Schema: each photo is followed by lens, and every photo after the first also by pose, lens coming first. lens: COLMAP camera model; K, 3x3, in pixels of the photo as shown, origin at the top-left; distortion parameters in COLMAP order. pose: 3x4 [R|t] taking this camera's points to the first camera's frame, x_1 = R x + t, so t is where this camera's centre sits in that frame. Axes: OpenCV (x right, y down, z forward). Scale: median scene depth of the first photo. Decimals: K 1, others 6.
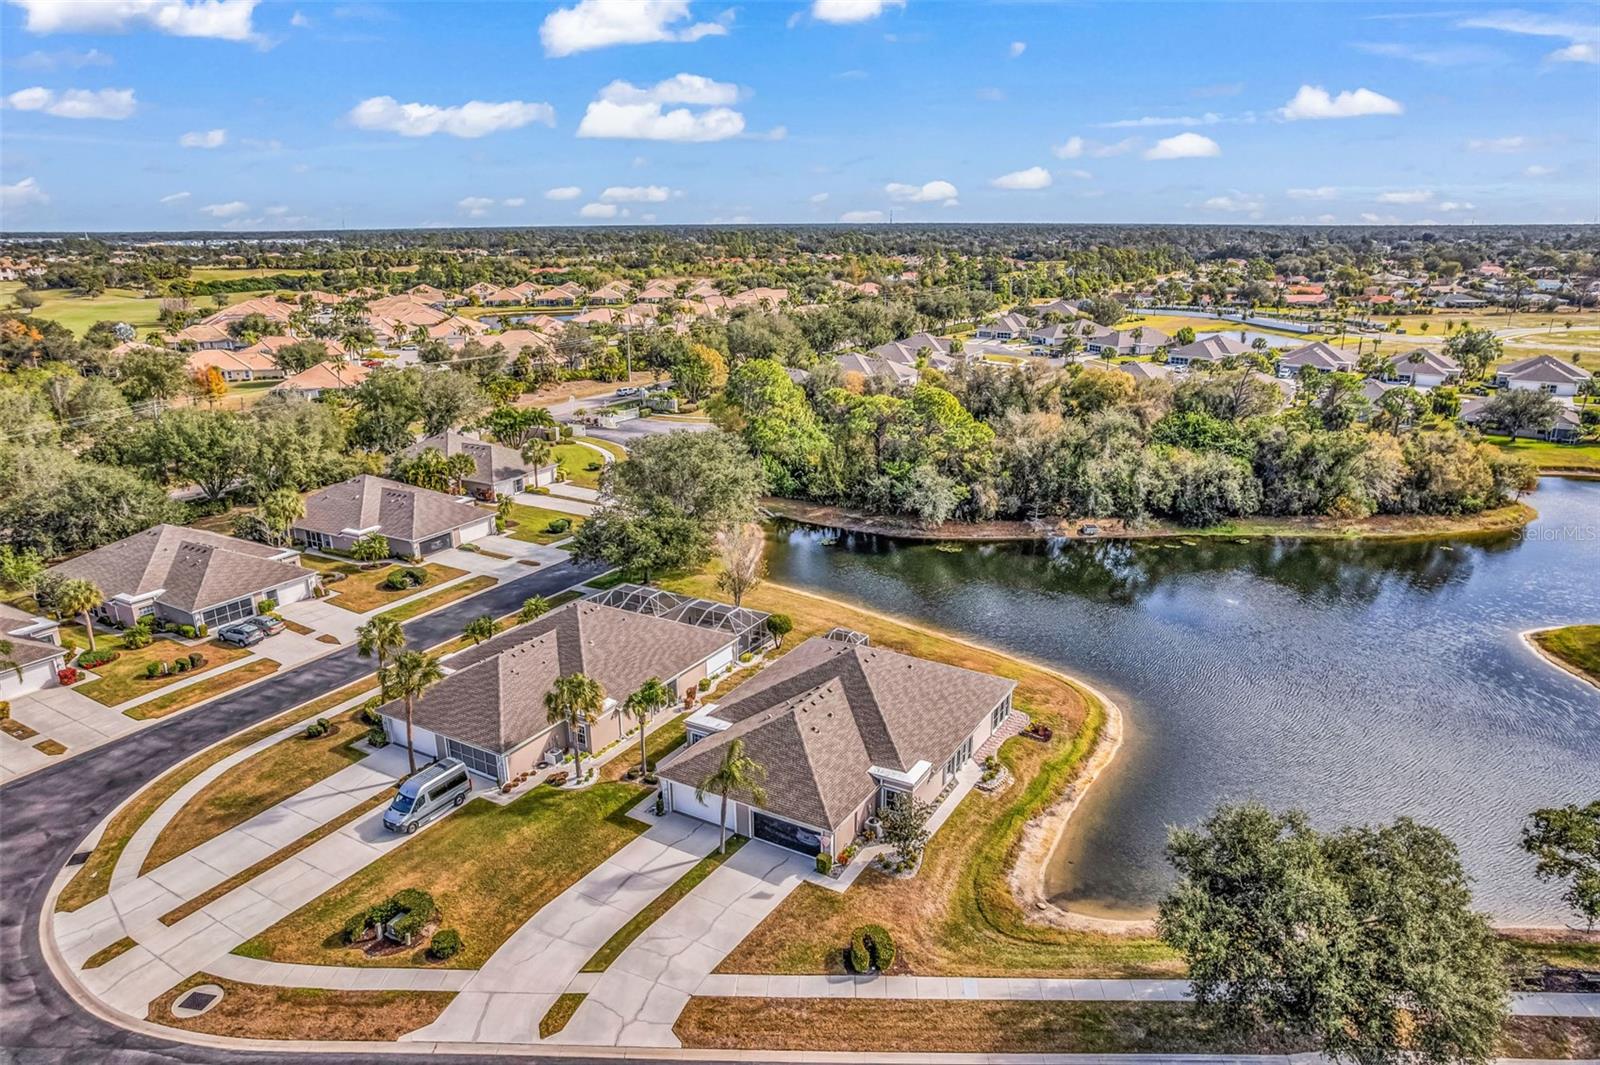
lens RADIAL K [[1027.8, 0, 814.3], [0, 1027.8, 546.7], [0, 0, 1]] dist [-0.084974, 0.078284]
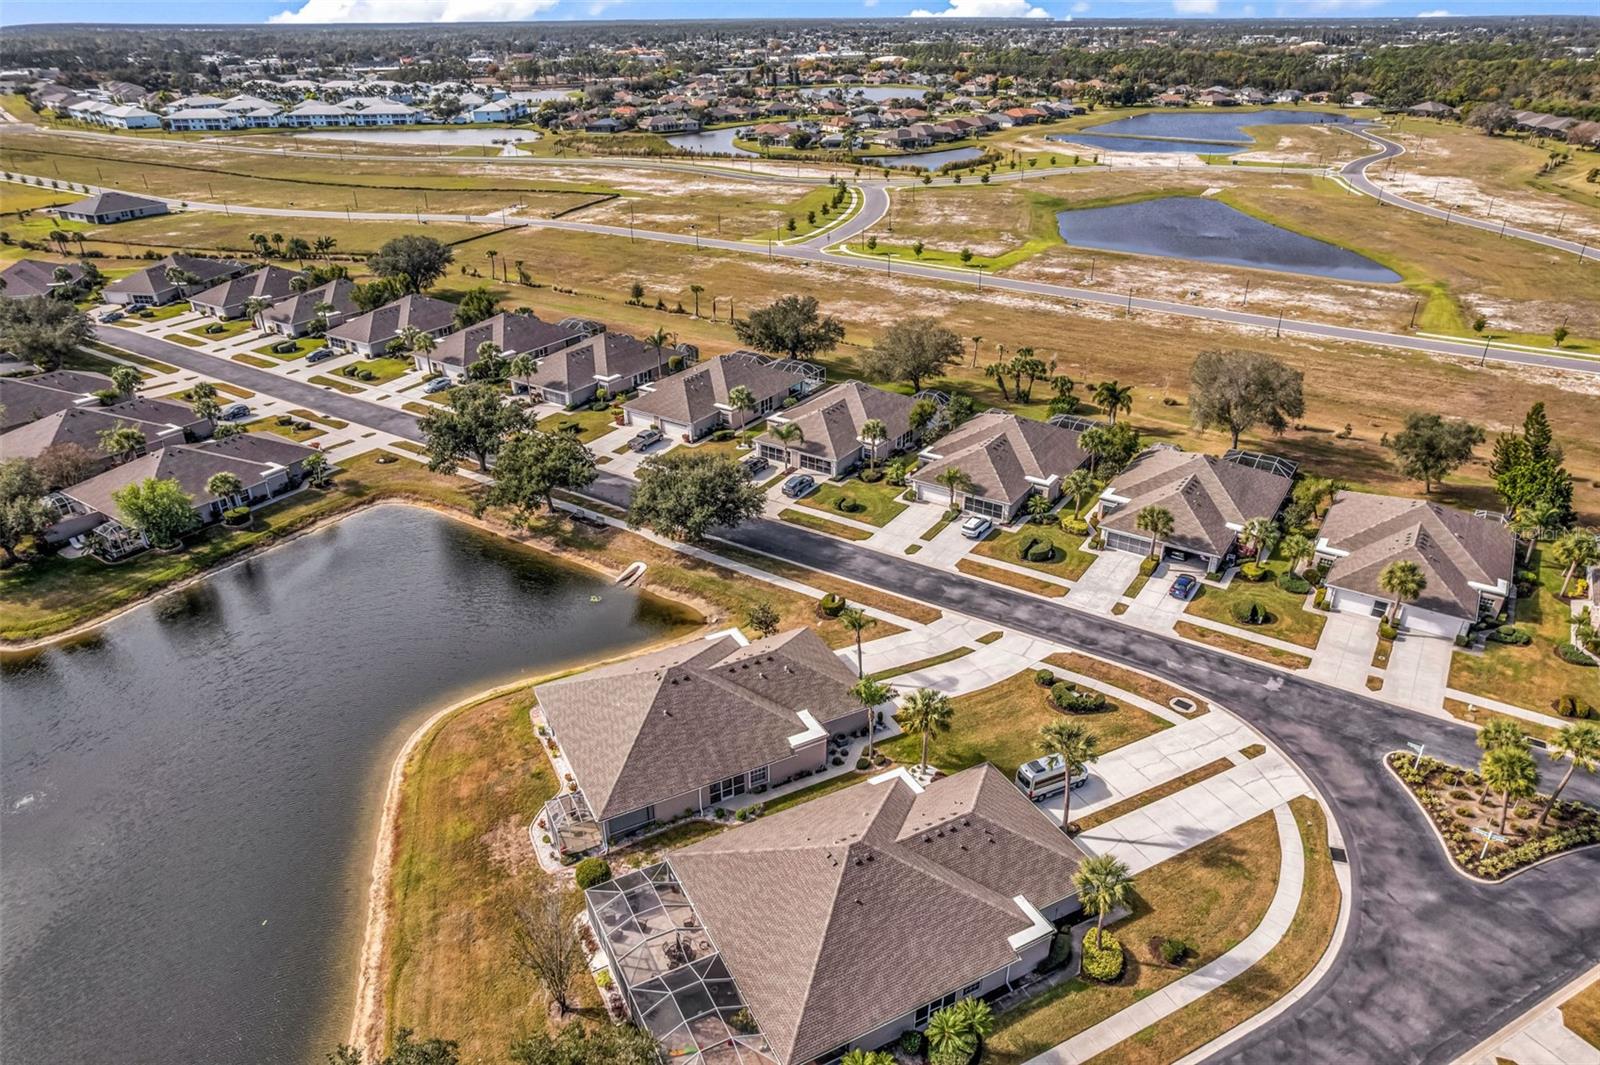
lens RADIAL K [[1027.8, 0, 814.3], [0, 1027.8, 546.7], [0, 0, 1]] dist [-0.084974, 0.078284]
pose [[-0.848967, -0.238159, 0.471736, -0.365184], [0.169434, 0.722881, 0.669877, -0.448207], [-0.500546, 0.648632, -0.573350, 0.937316]]
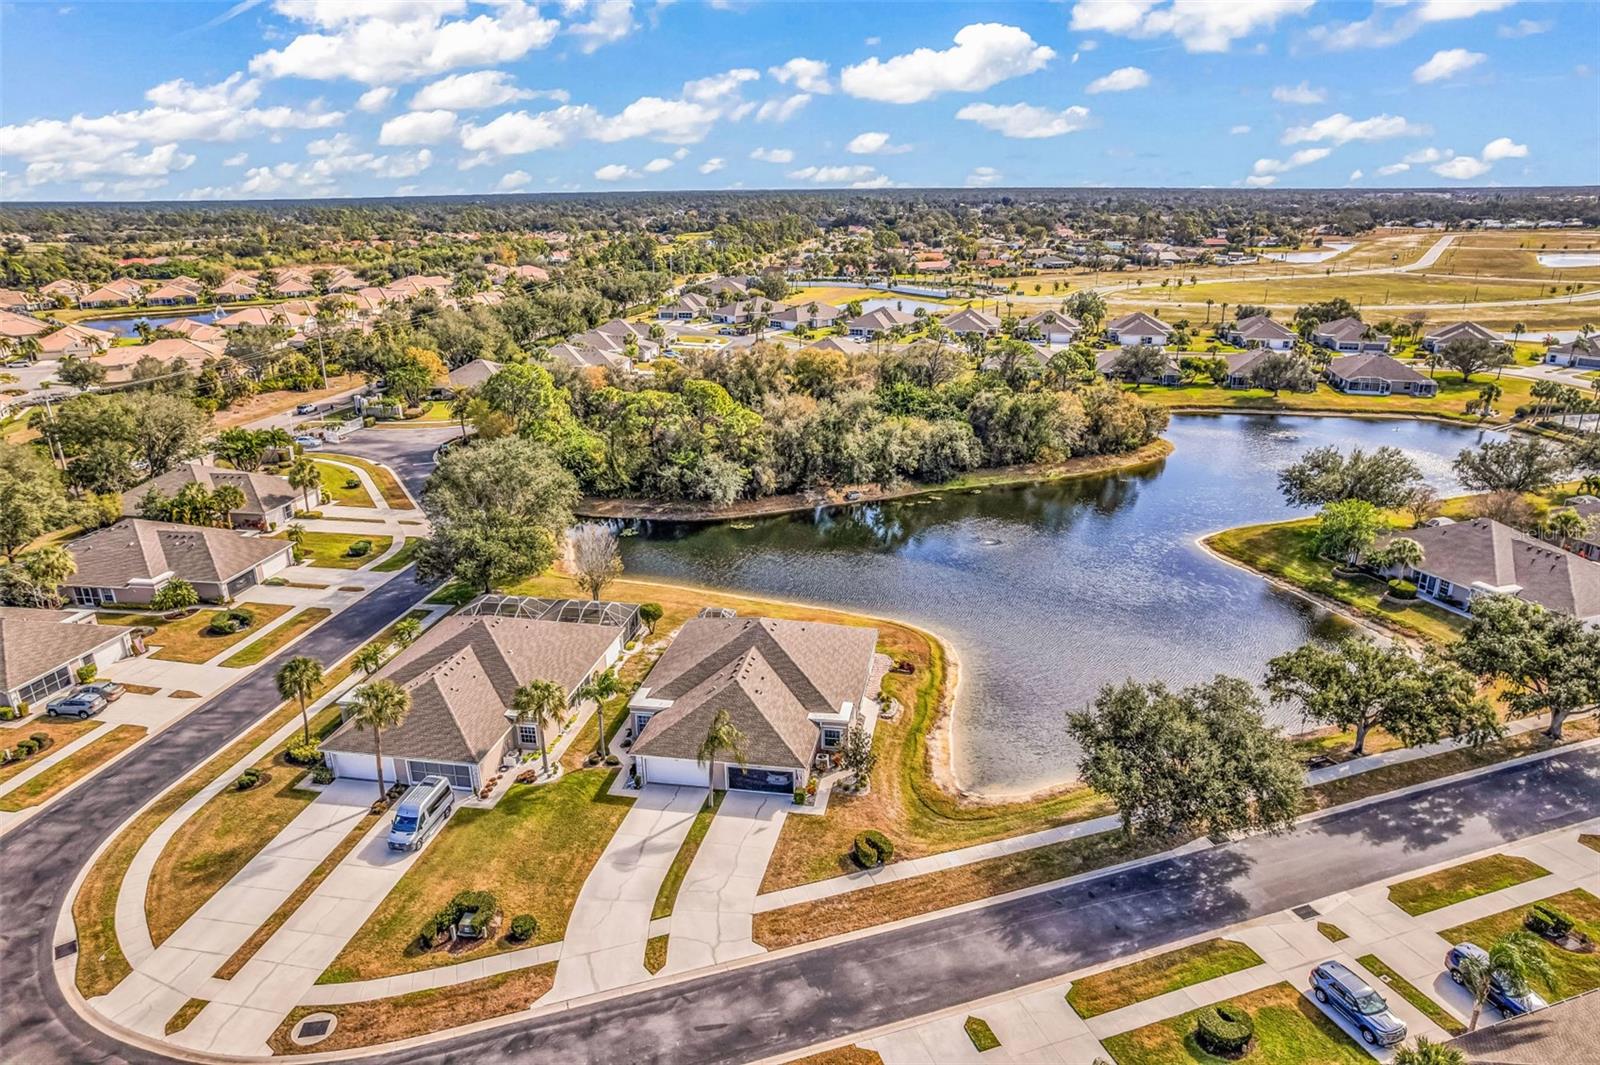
lens RADIAL K [[1027.8, 0, 814.3], [0, 1027.8, 546.7], [0, 0, 1]] dist [-0.084974, 0.078284]
pose [[0.936222, -0.121226, 0.329837, -0.177227], [0.111622, 0.992592, 0.047980, -0.021912], [-0.333210, -0.008103, 0.942818, -0.081069]]
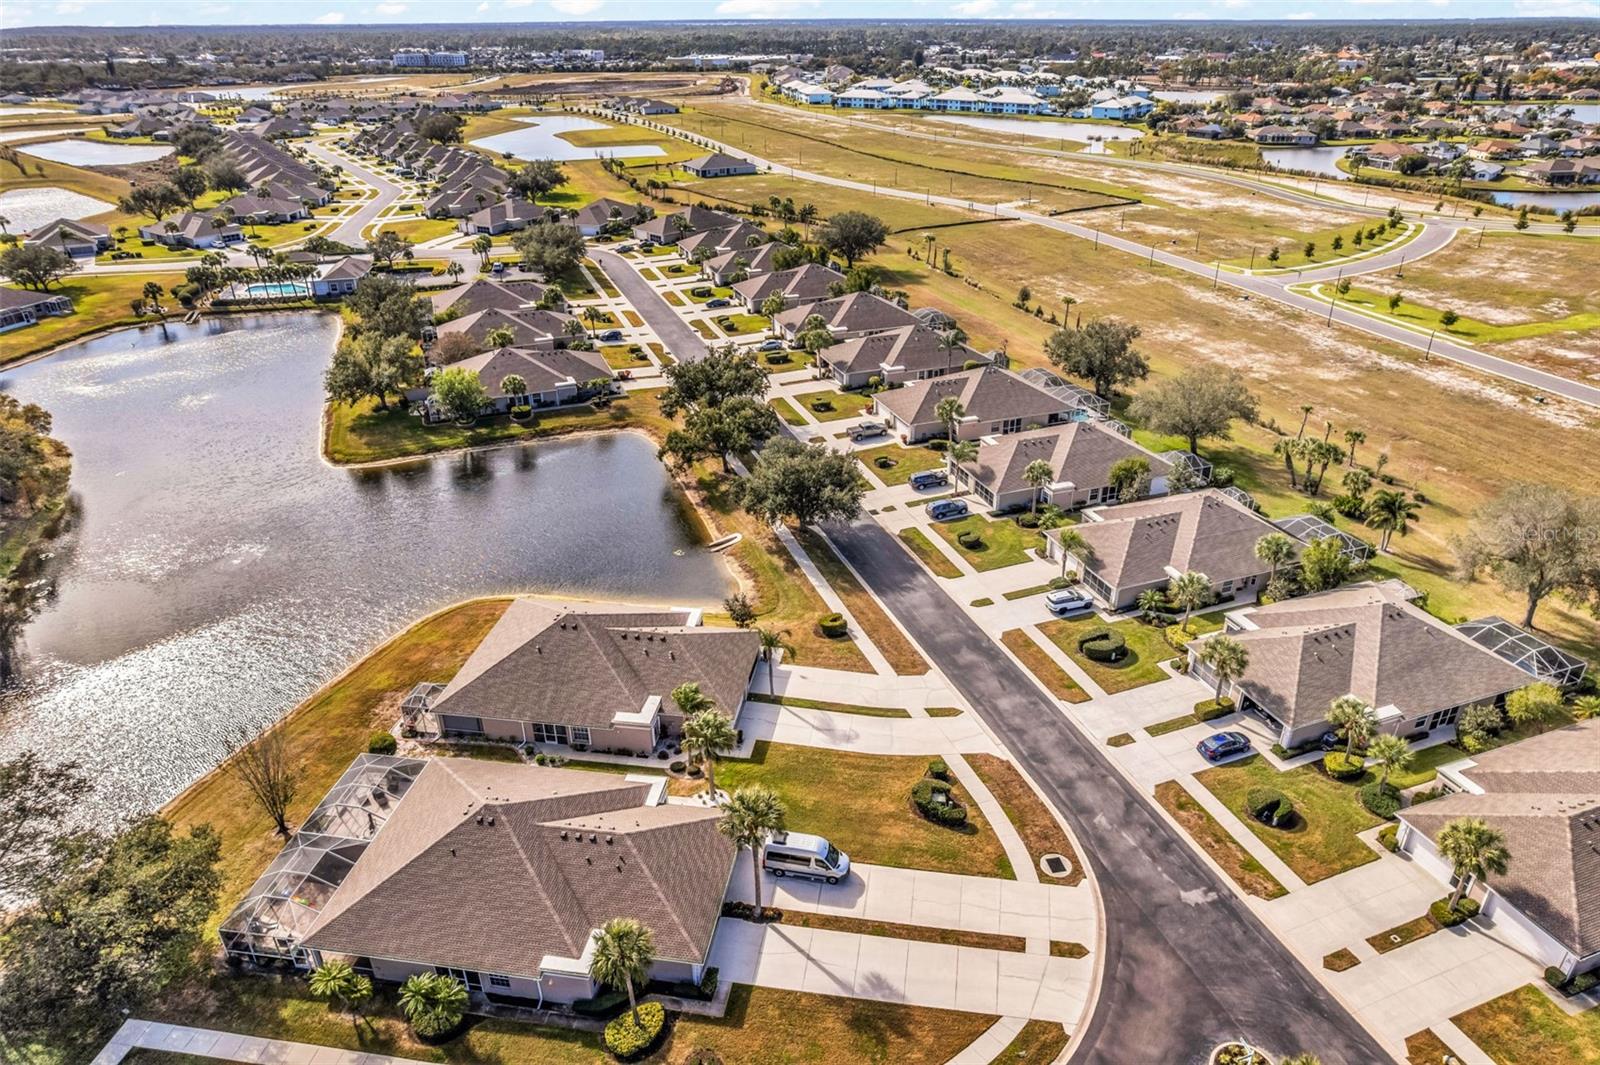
lens RADIAL K [[1027.8, 0, 814.3], [0, 1027.8, 546.7], [0, 0, 1]] dist [-0.084974, 0.078284]
pose [[-0.372452, -0.426569, 0.824208, -0.640954], [0.287231, 0.791516, 0.539446, -0.332221], [-0.882484, 0.437656, -0.172278, 0.588266]]
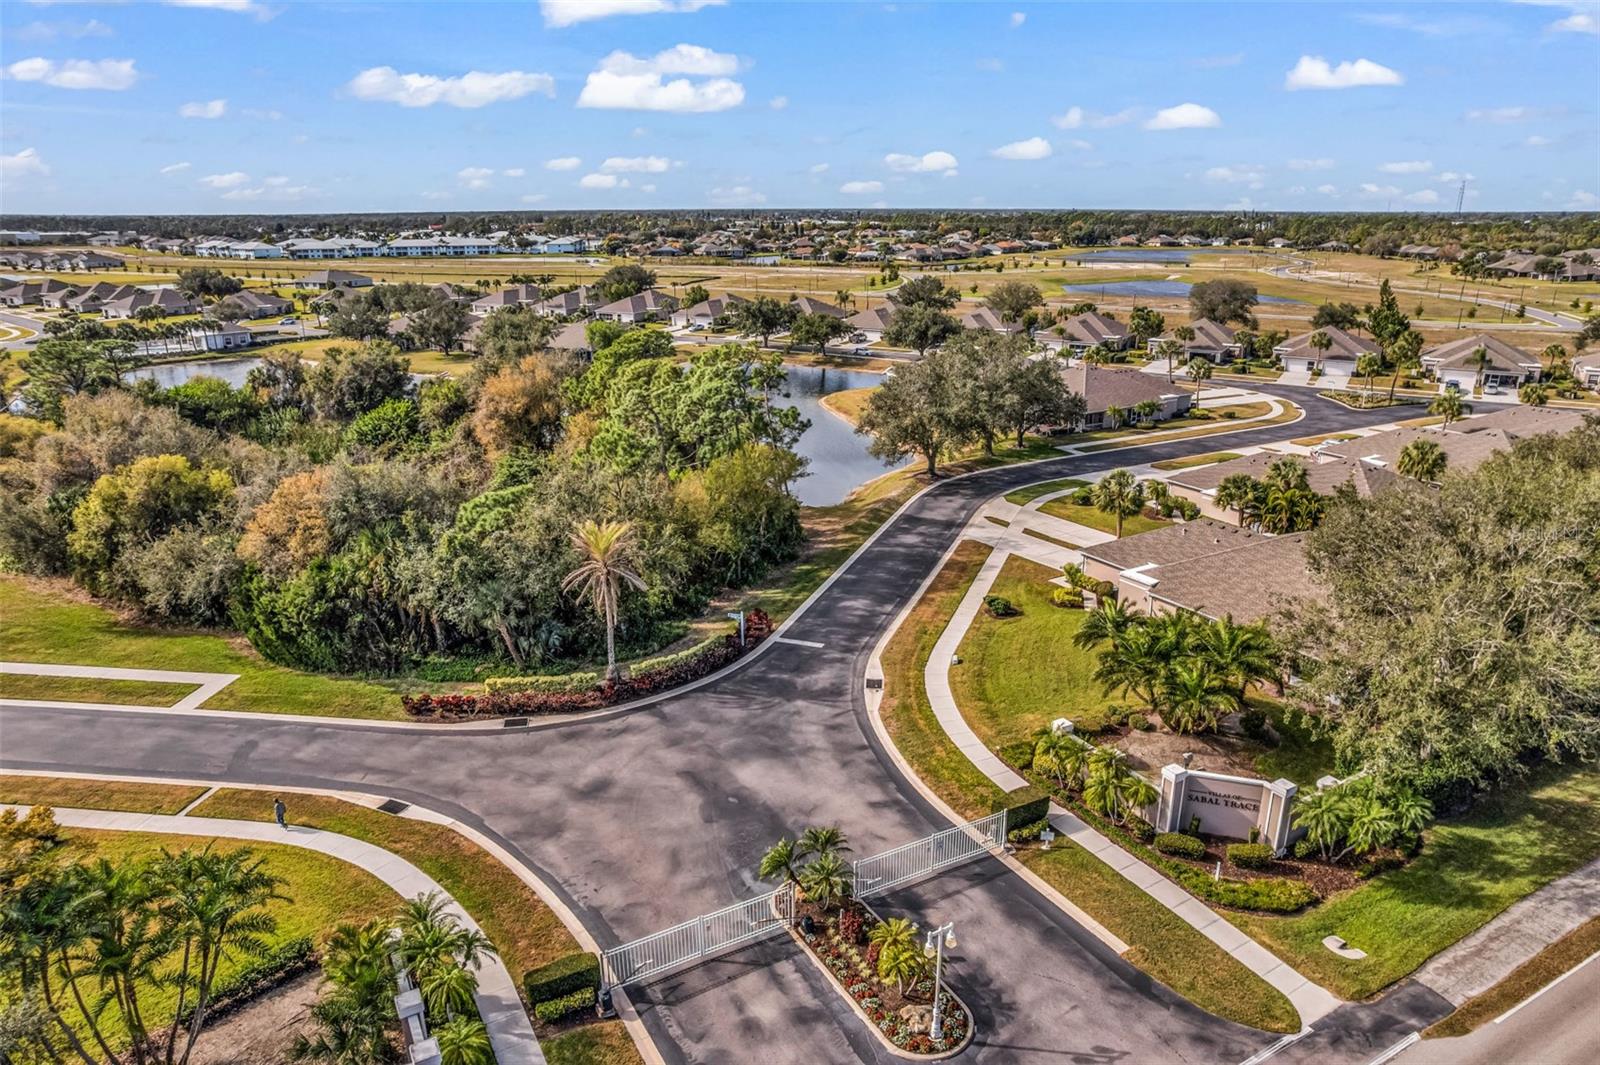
lens RADIAL K [[1027.8, 0, 814.3], [0, 1027.8, 546.7], [0, 0, 1]] dist [-0.084974, 0.078284]
pose [[-0.869236, -0.149210, 0.471344, -0.494158], [0.156938, 0.820789, 0.549251, -0.514877], [-0.468827, 0.551400, -0.690043, 1.856120]]
